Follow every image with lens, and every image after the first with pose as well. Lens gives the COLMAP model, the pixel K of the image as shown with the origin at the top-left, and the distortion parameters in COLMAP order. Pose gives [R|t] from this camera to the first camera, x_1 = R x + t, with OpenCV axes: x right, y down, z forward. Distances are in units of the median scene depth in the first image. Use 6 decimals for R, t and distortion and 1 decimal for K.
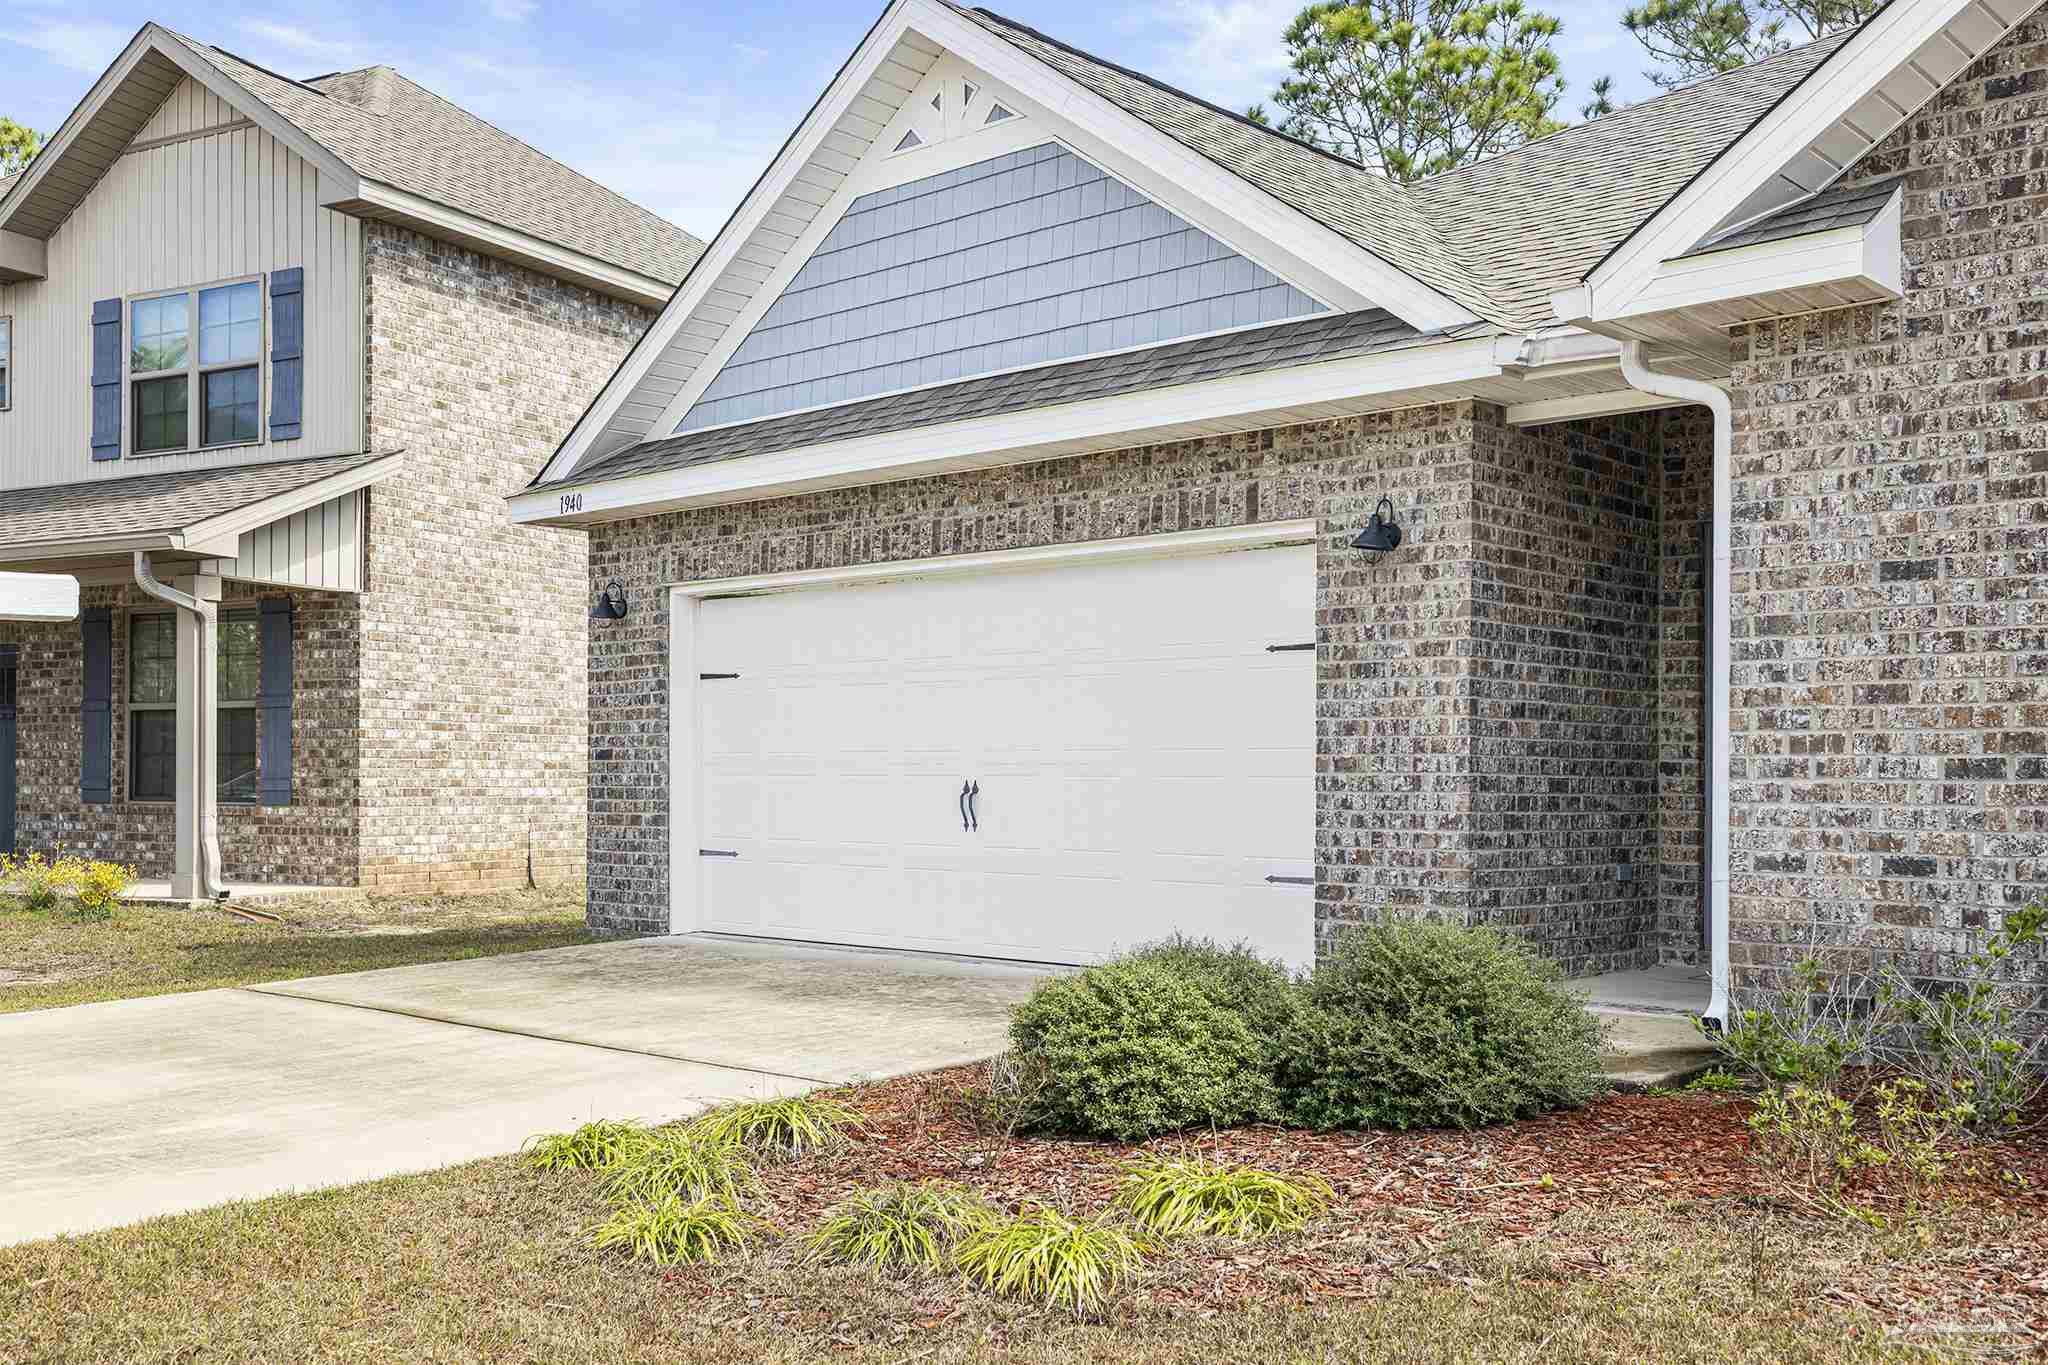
lens RADIAL K [[2247.1, 0, 1076.7], [0, 2247.1, 767.8], [0, 0, 1]] dist [0.006257, 0.000000]
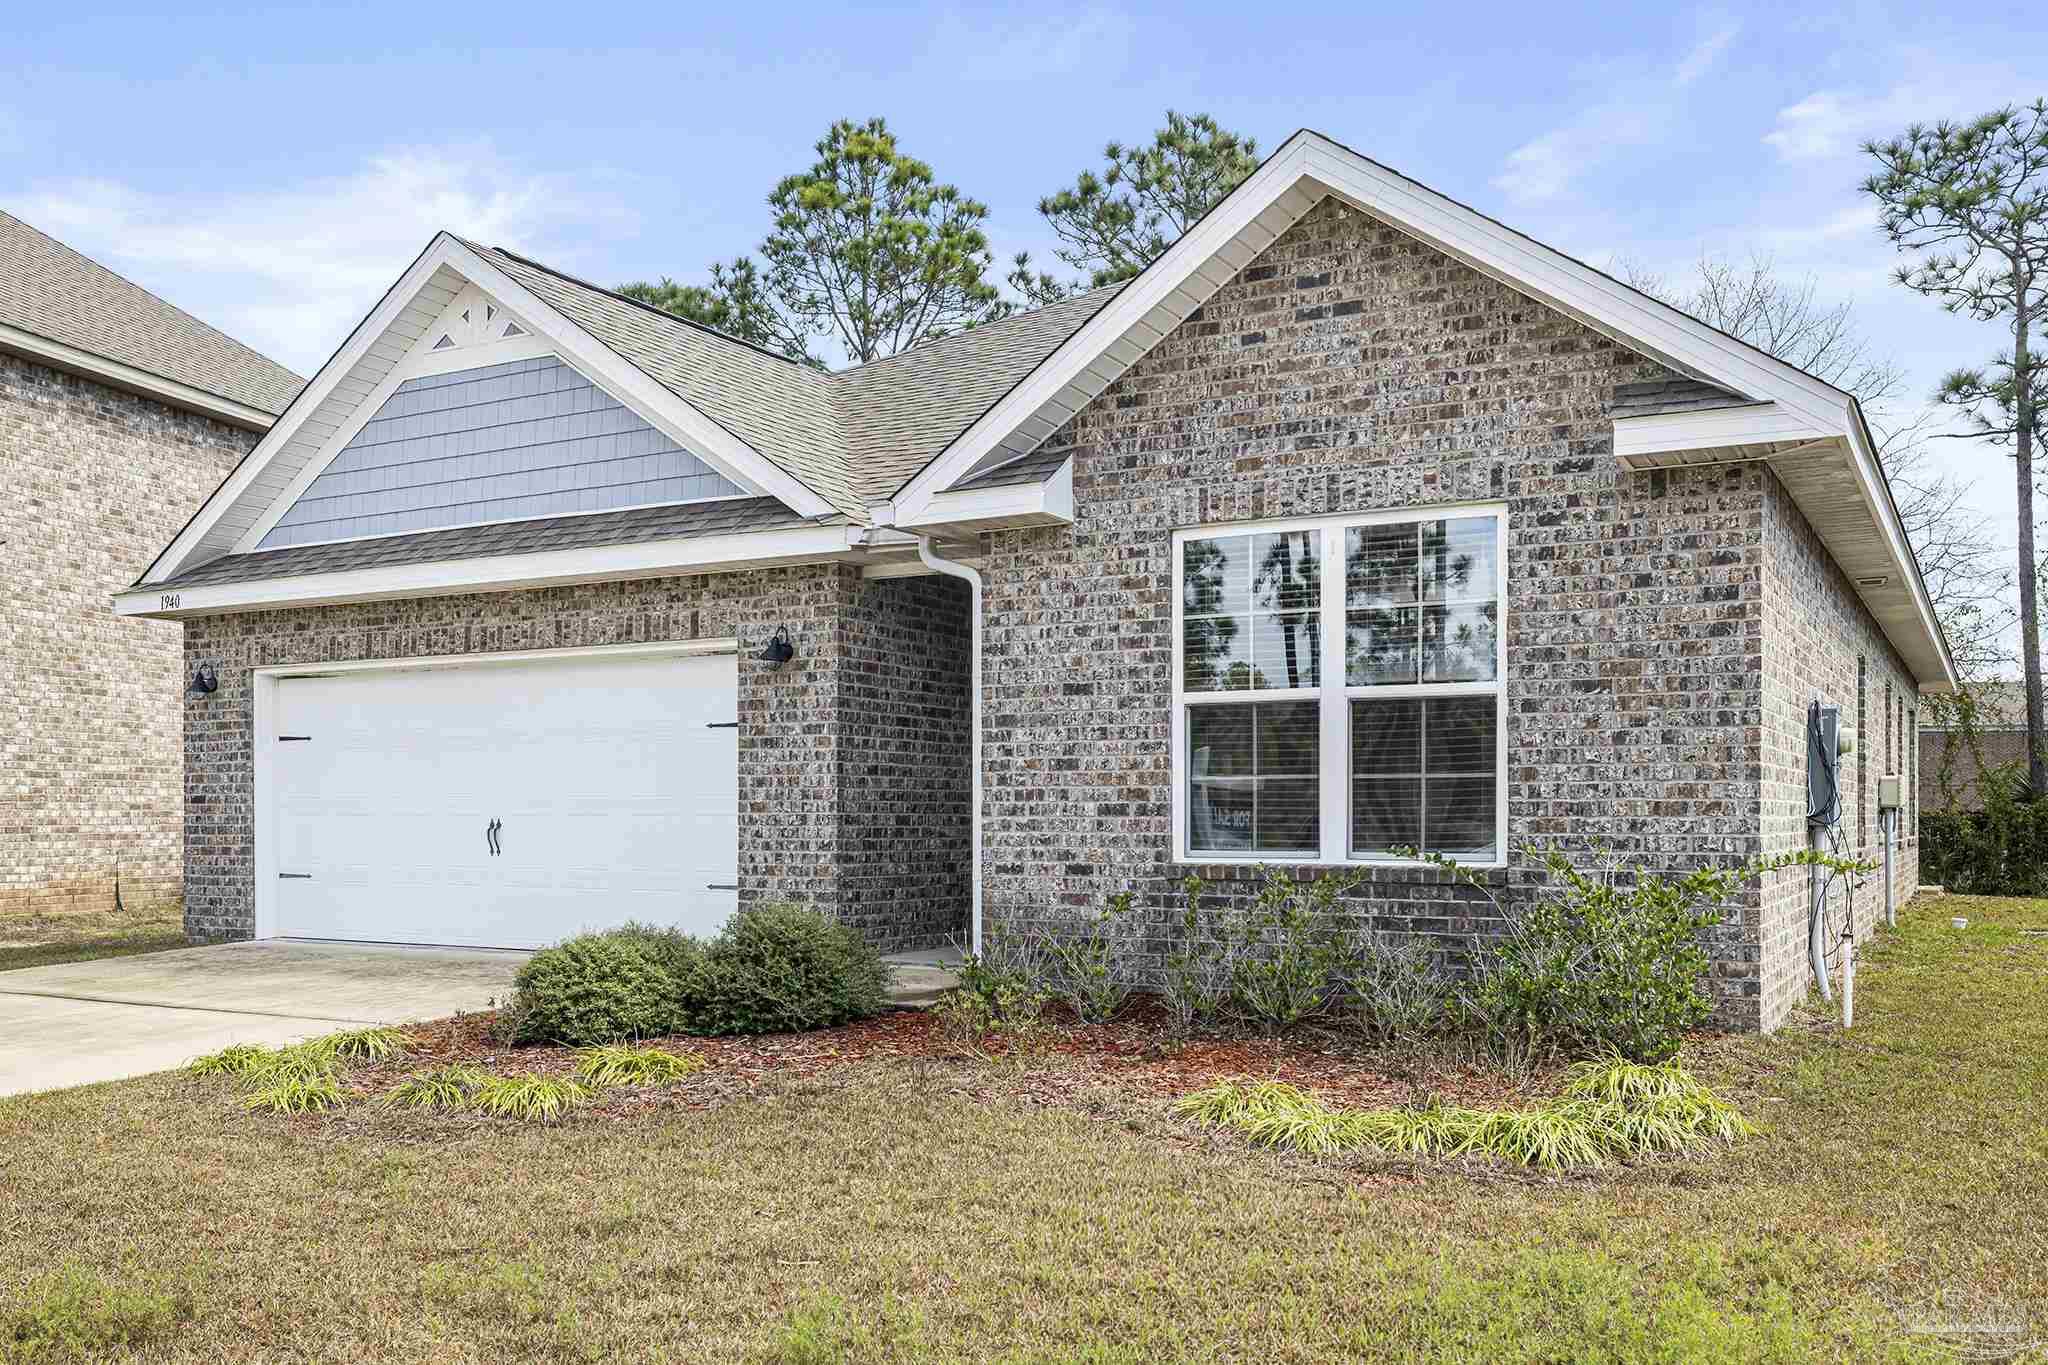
lens RADIAL K [[2104.2, 0, 1067.8], [0, 2104.2, 806.8], [0, 0, 1]] dist [0.001880, 0.000000]
pose [[0.978082, -0.005589, 0.208147, 0.031405], [0.004815, 0.999979, 0.004223, -0.006274], [-0.208166, -0.003128, 0.978088, -0.371430]]
